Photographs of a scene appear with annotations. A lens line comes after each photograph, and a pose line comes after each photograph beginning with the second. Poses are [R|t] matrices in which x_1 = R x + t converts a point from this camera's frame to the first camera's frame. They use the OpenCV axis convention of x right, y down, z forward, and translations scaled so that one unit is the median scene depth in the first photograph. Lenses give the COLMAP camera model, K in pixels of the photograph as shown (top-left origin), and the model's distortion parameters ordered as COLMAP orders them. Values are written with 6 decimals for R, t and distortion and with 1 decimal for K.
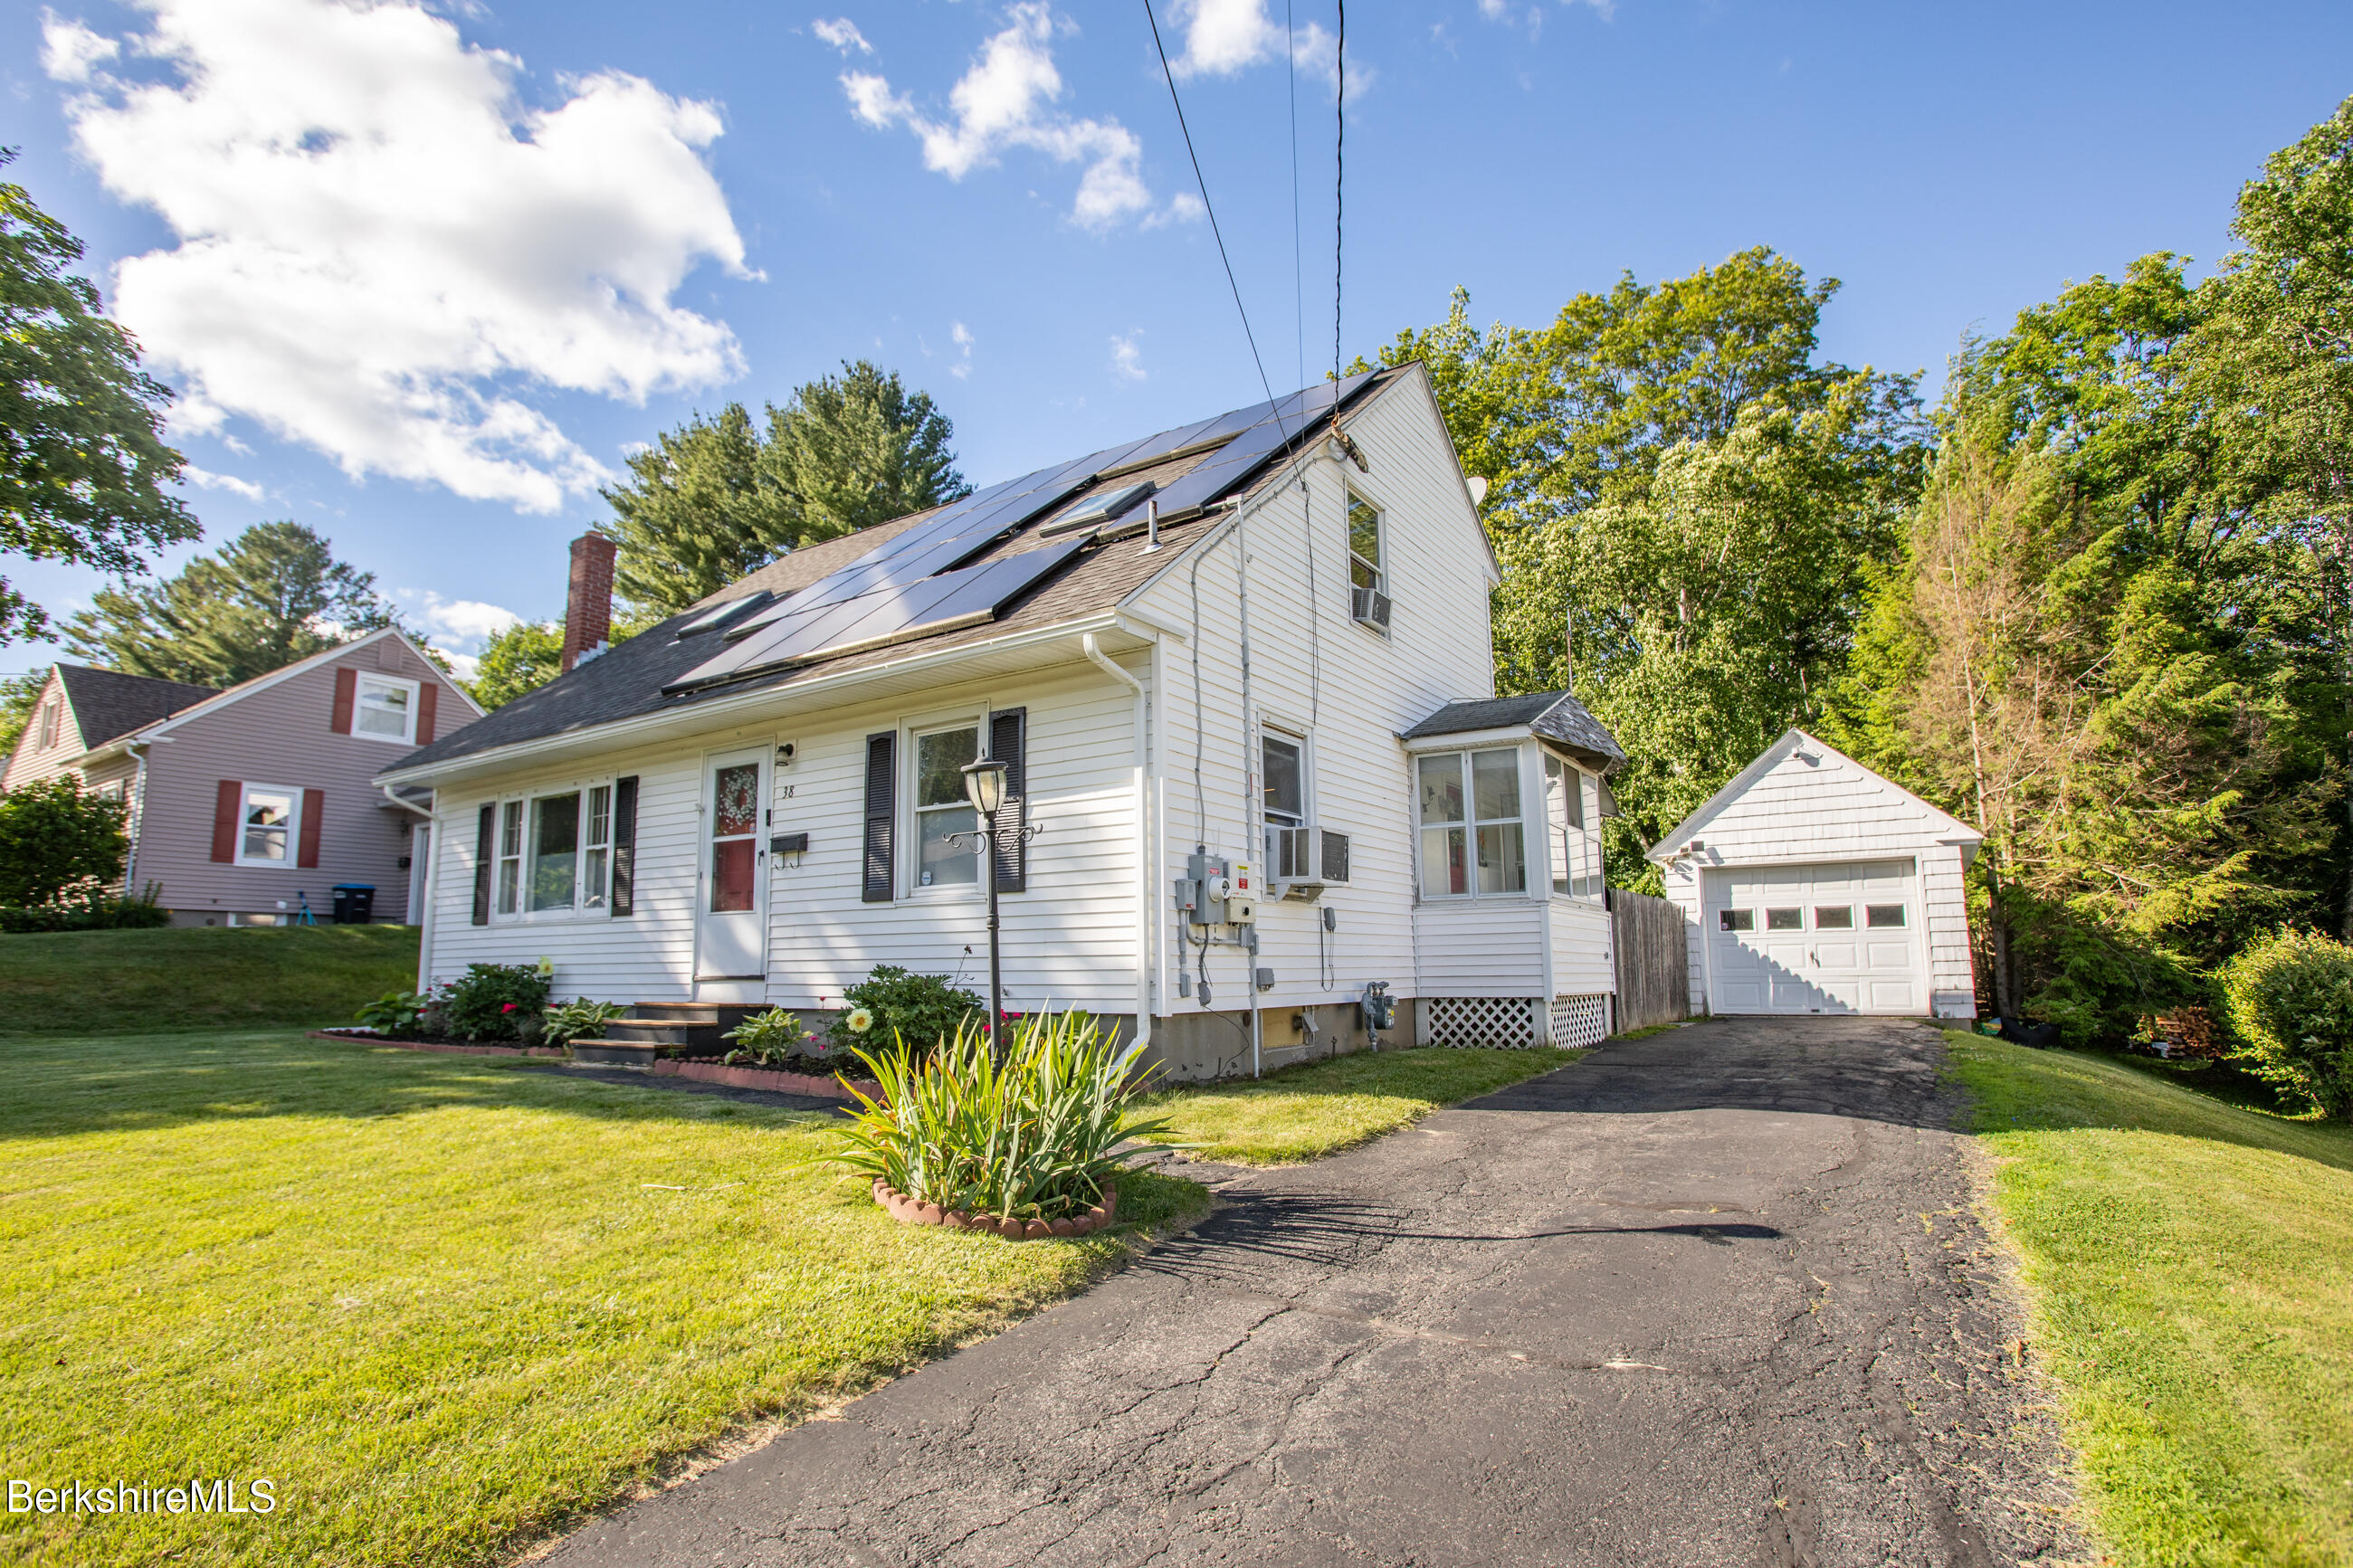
lens RADIAL K [[1164.3, 0, 1200.6], [0, 1164.3, 801.7], [0, 0, 1]] dist [-0.040470, 0.007525]
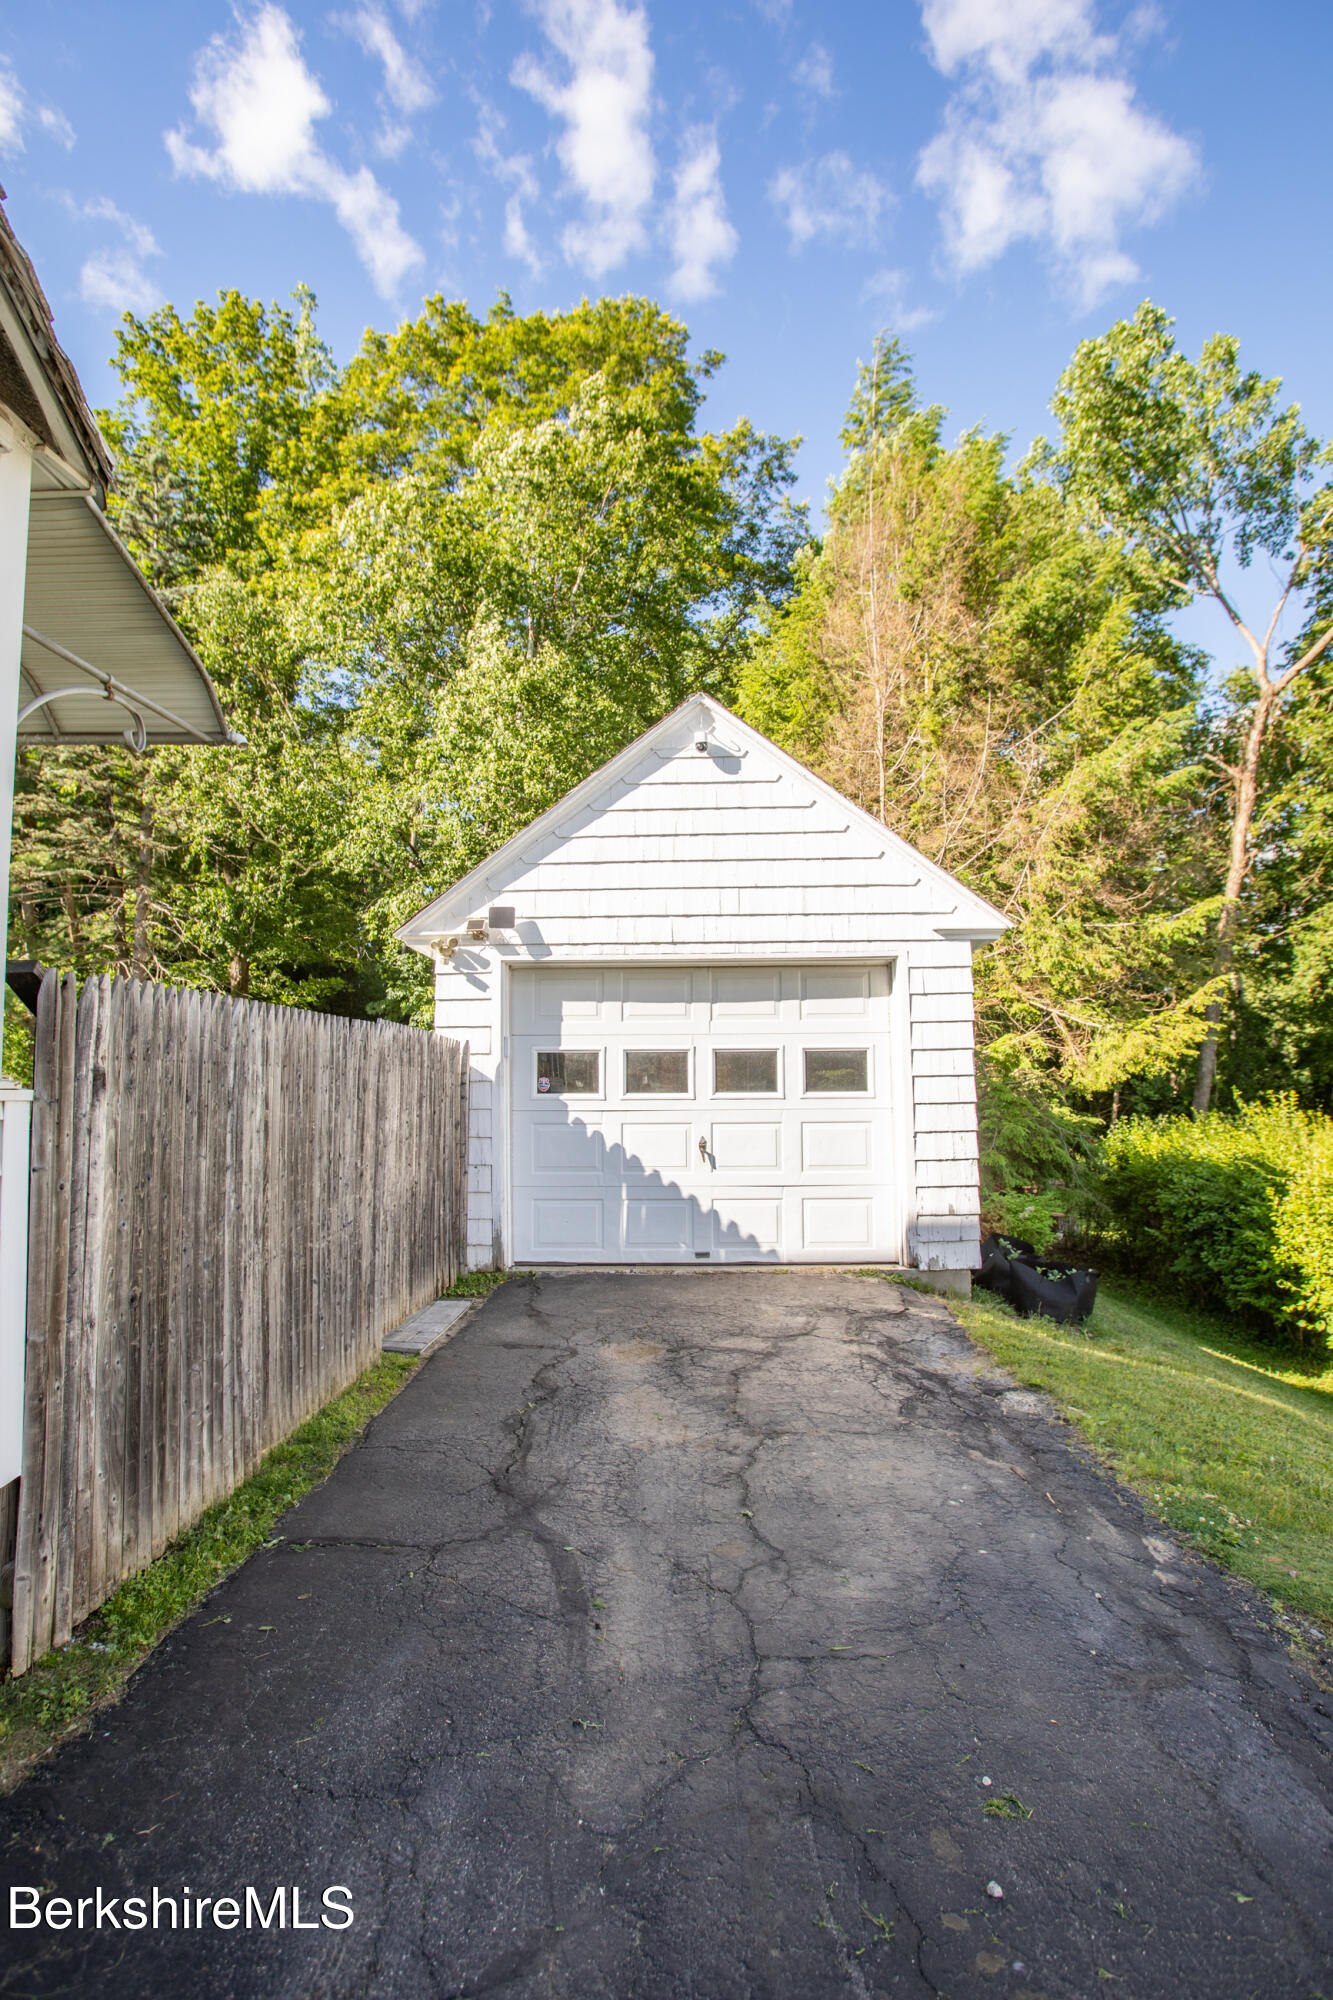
lens RADIAL K [[989.7, 0, 677.6], [0, 989.7, 1000.4], [0, 0, 1]] dist [-0.040470, 0.007525]
pose [[0.856886, 0.035705, 0.514269, 0.364704], [-0.070142, 0.996396, 0.047695, 0.061912], [-0.510712, -0.076941, 0.856302, 0.786293]]
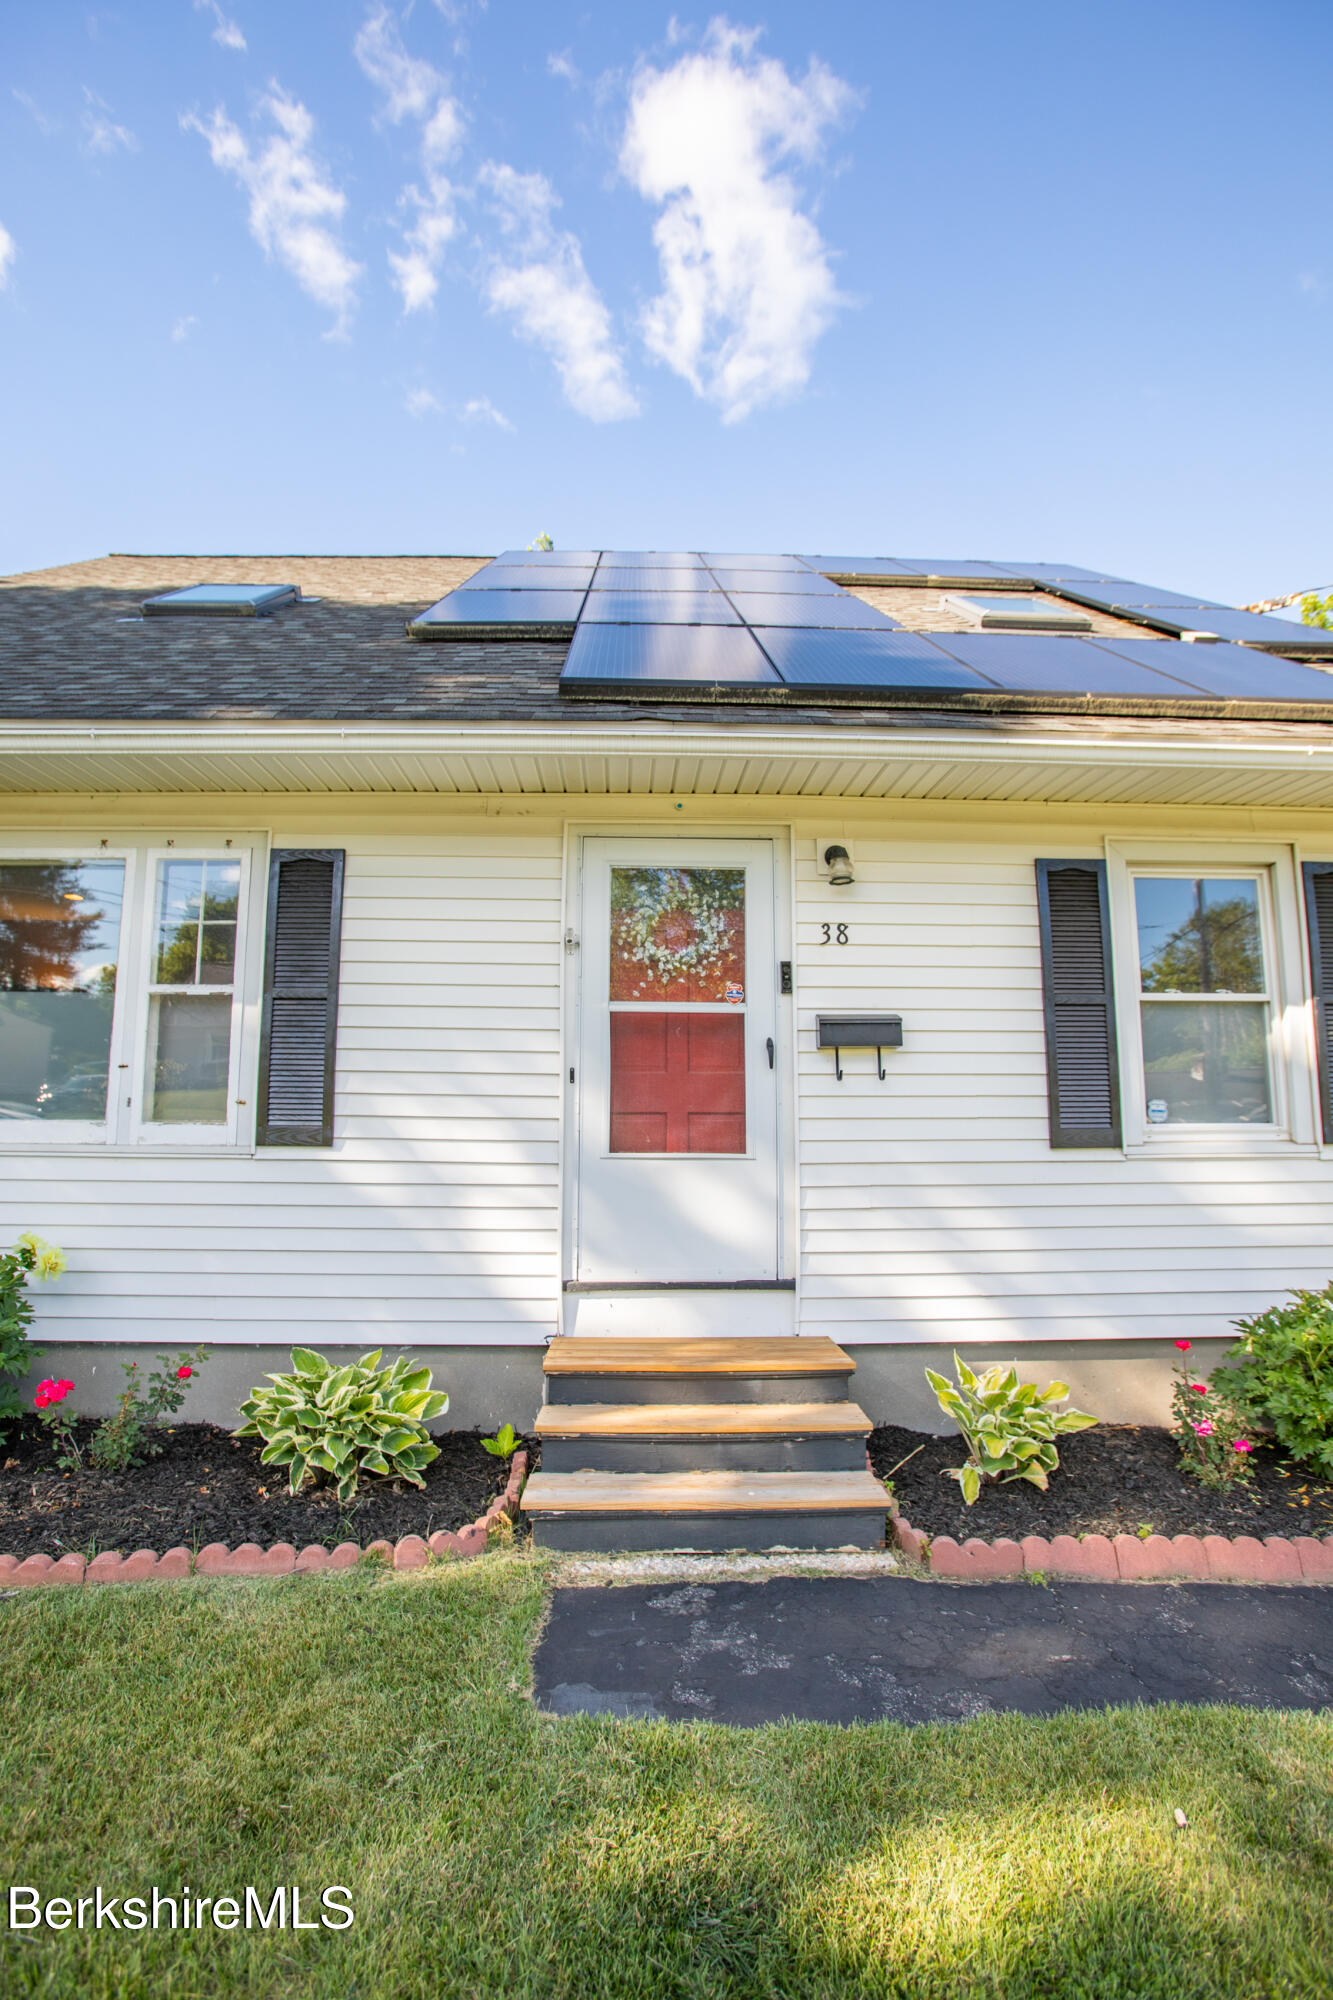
lens RADIAL K [[989.7, 0, 667.1], [0, 989.7, 1012.8], [0, 0, 1]] dist [-0.040470, 0.007525]
pose [[0.820379, 0.095417, 0.563803, -0.520691], [-0.094368, 0.995052, -0.031088, 0.038269], [-0.563980, -0.027701, 0.825324, 0.513579]]
